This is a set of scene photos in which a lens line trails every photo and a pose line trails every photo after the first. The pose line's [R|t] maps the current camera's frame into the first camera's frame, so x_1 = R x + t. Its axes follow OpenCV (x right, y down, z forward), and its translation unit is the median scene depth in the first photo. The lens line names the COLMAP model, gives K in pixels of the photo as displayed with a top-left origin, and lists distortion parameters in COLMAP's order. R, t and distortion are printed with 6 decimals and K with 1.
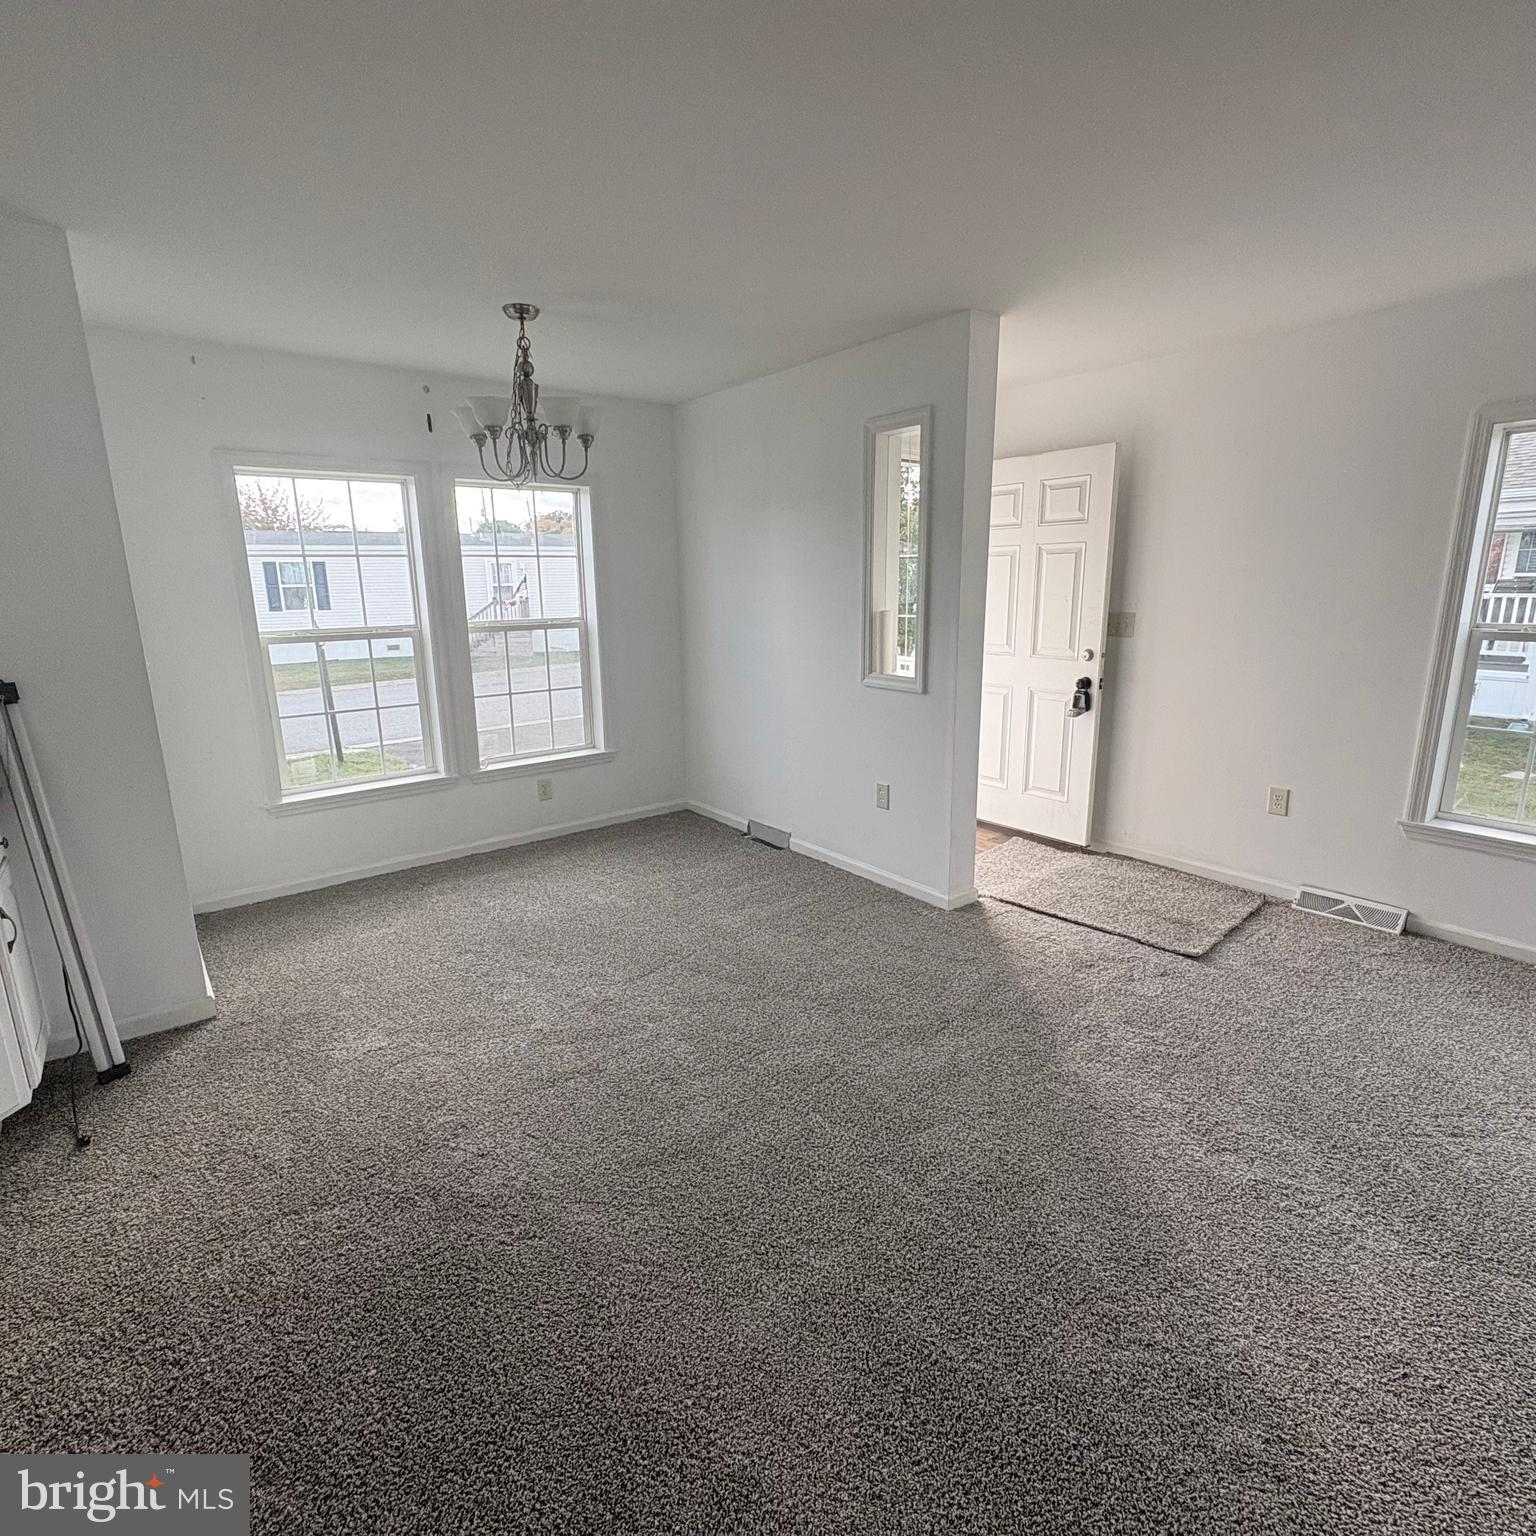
lens RADIAL K [[819.2, 0, 766.4], [0, 819.2, 767.8], [0, 0, 1]] dist [0.002238, -0.000635]
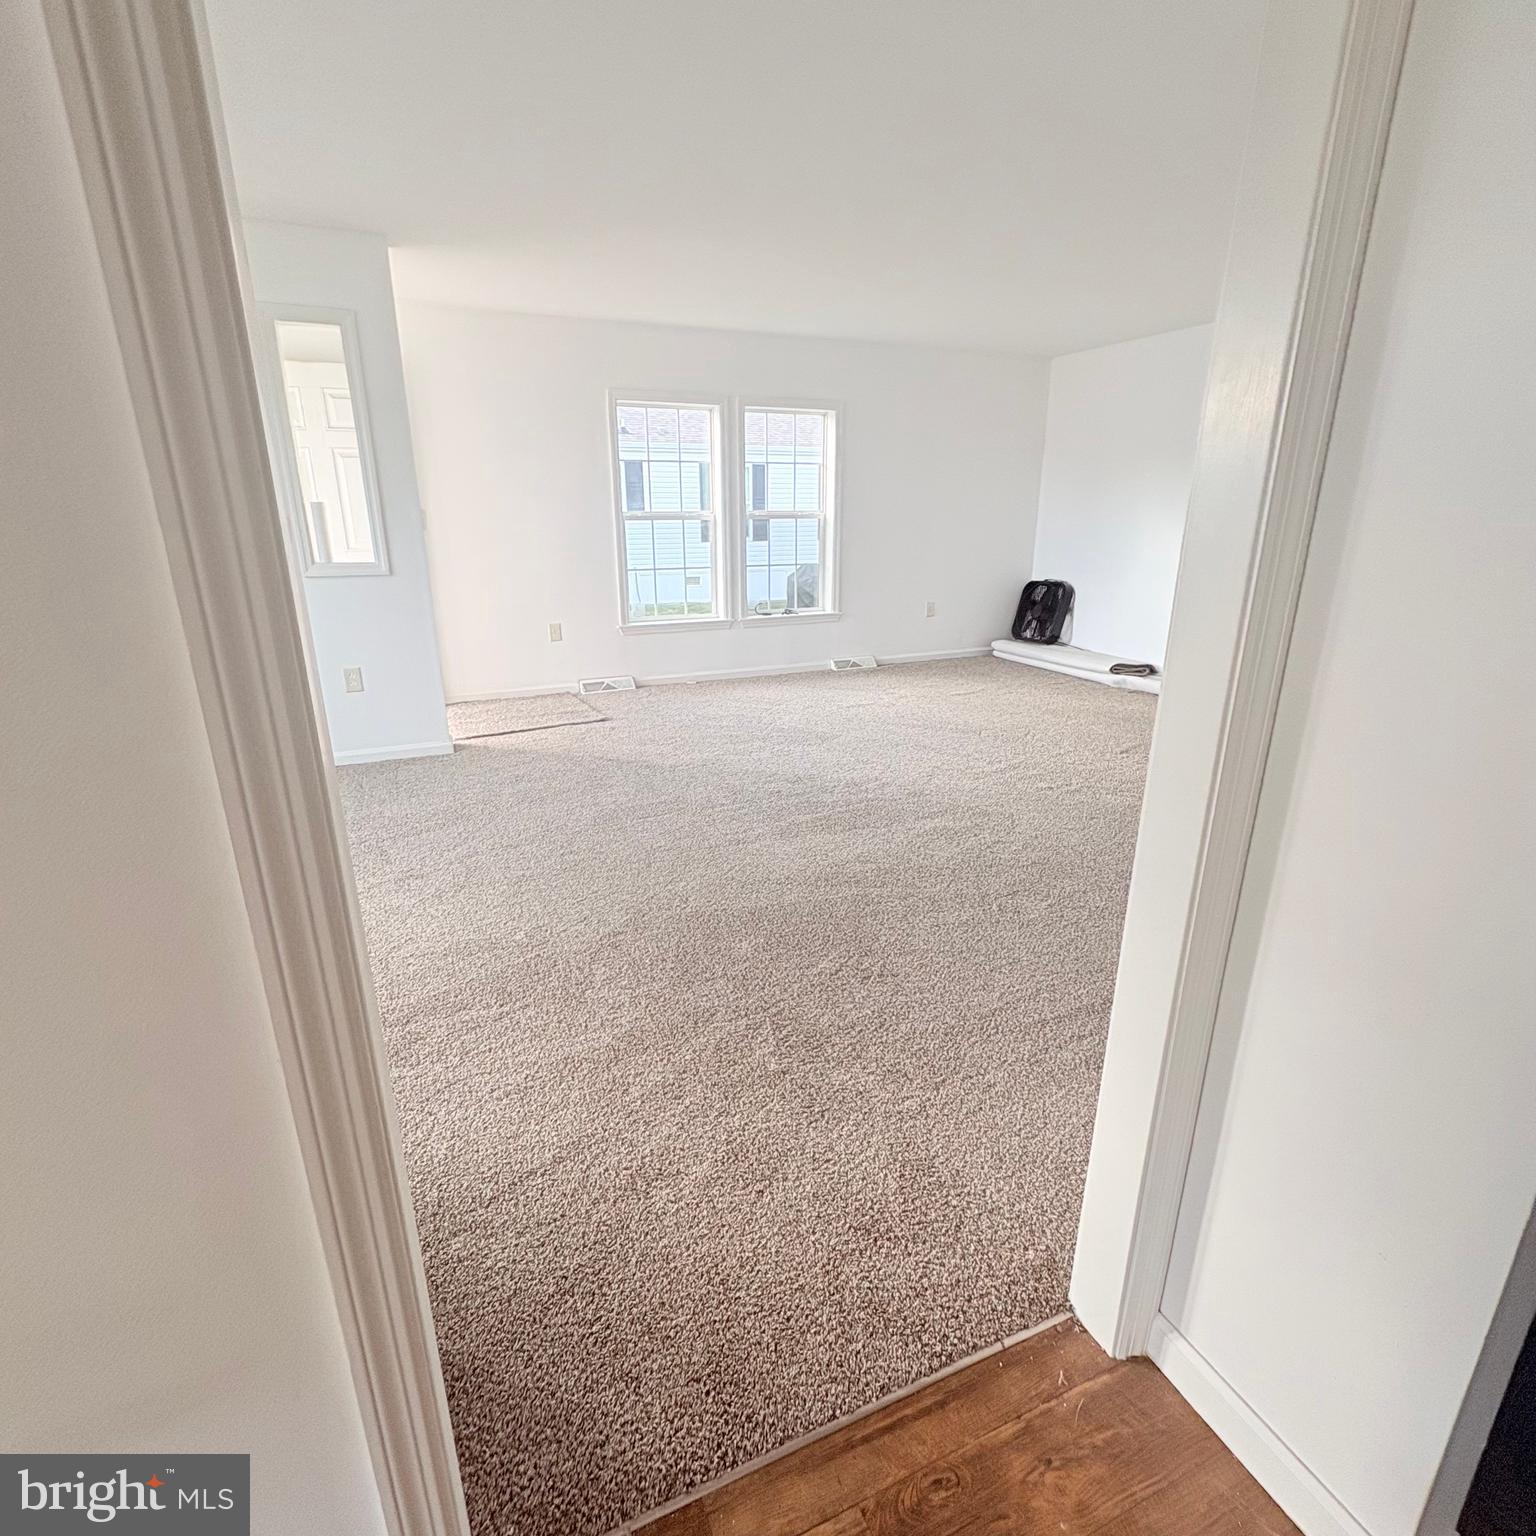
lens RADIAL K [[819.2, 0, 770.0], [0, 819.2, 770.6], [0, 0, 1]] dist [0.002238, -0.000635]
pose [[0.240161, -0.280911, 0.929200, -0.922729], [0.217007, 0.948526, 0.230665, 0.022888], [-0.946166, 0.146246, 0.288759, 0.233705]]
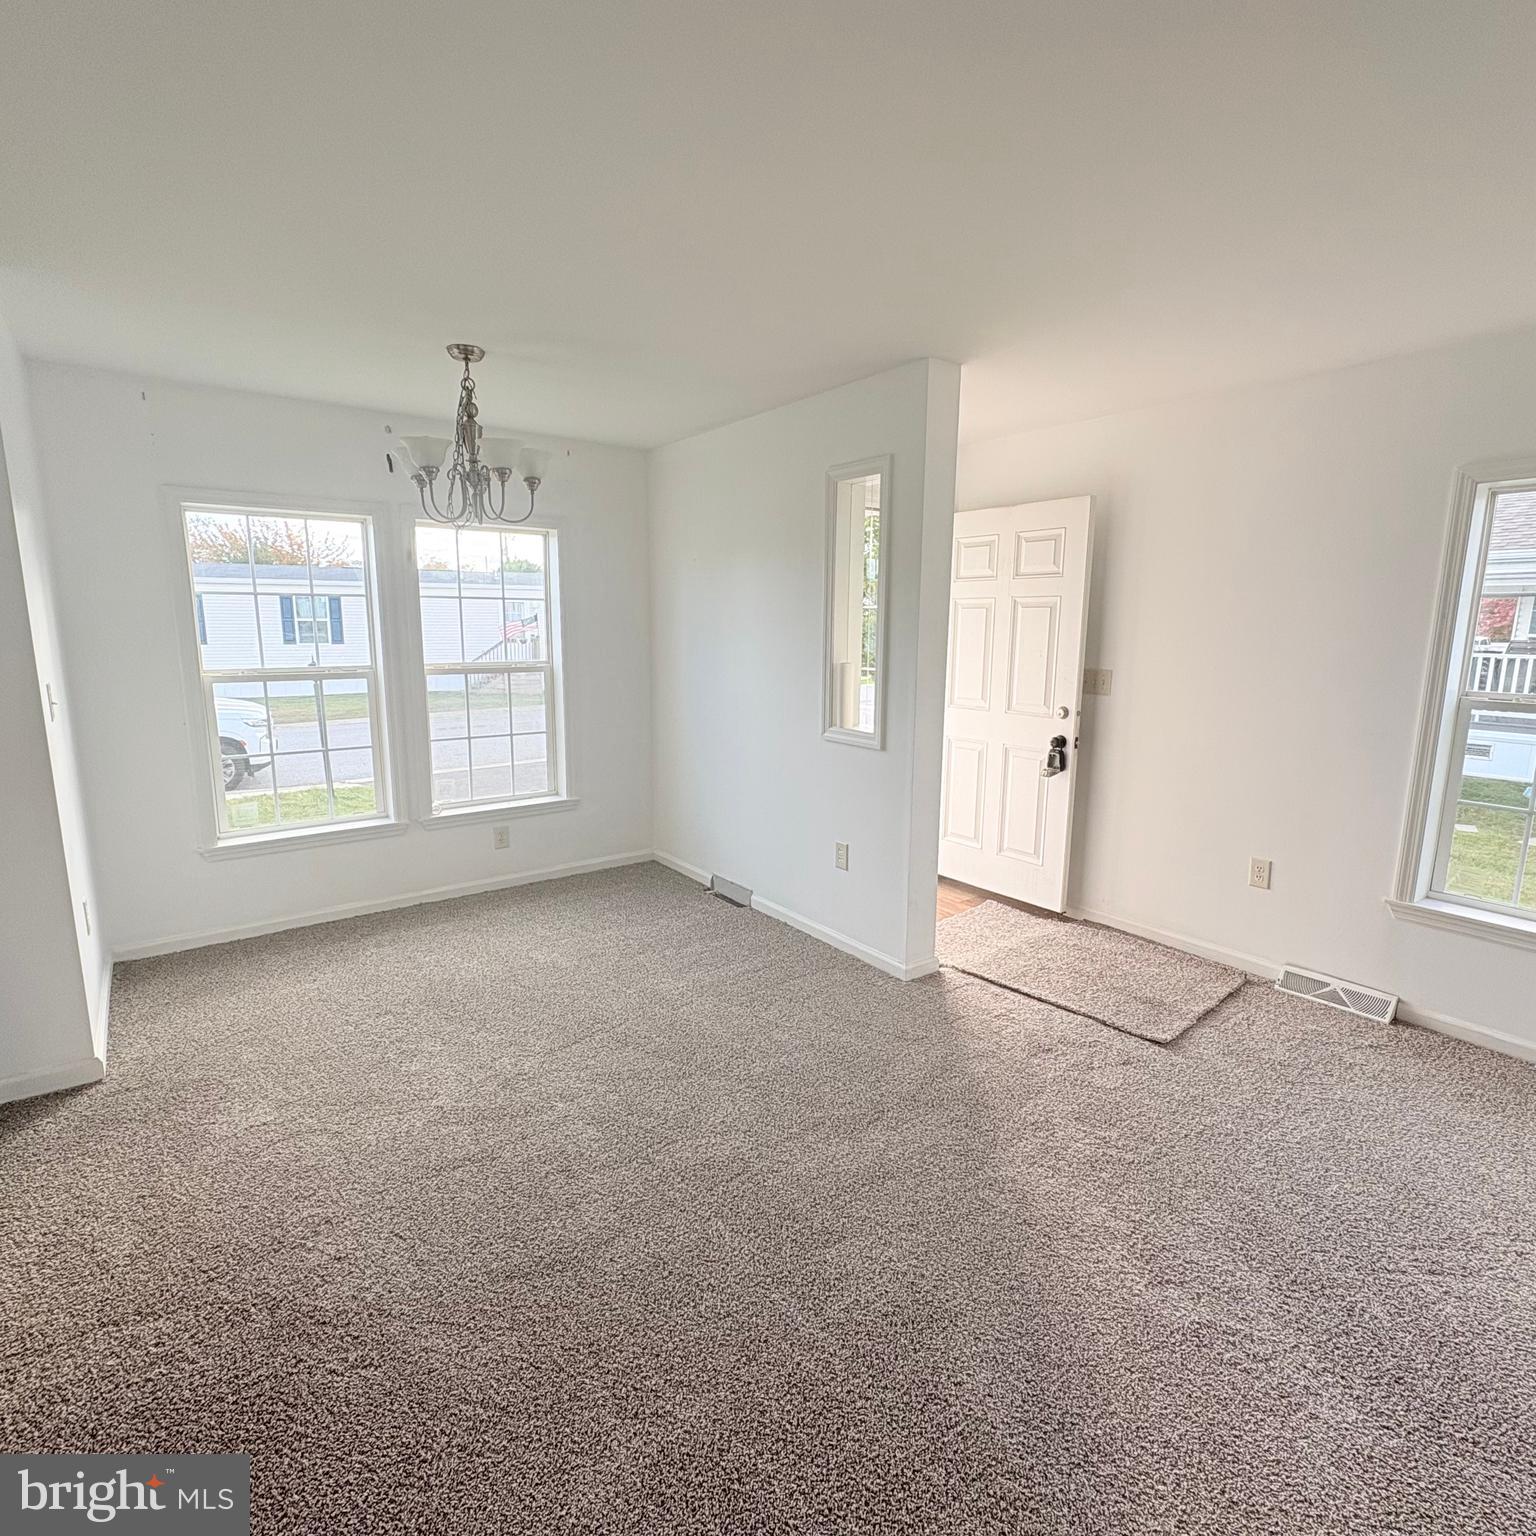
lens RADIAL K [[819.2, 0, 768.5], [0, 819.2, 766.2], [0, 0, 1]] dist [0.002238, -0.000635]
pose [[0.999572, 0.023846, -0.016939, 0.085946], [-0.024695, 0.998353, -0.051788, -0.021740], [0.015676, 0.052184, 0.998514, 0.054106]]
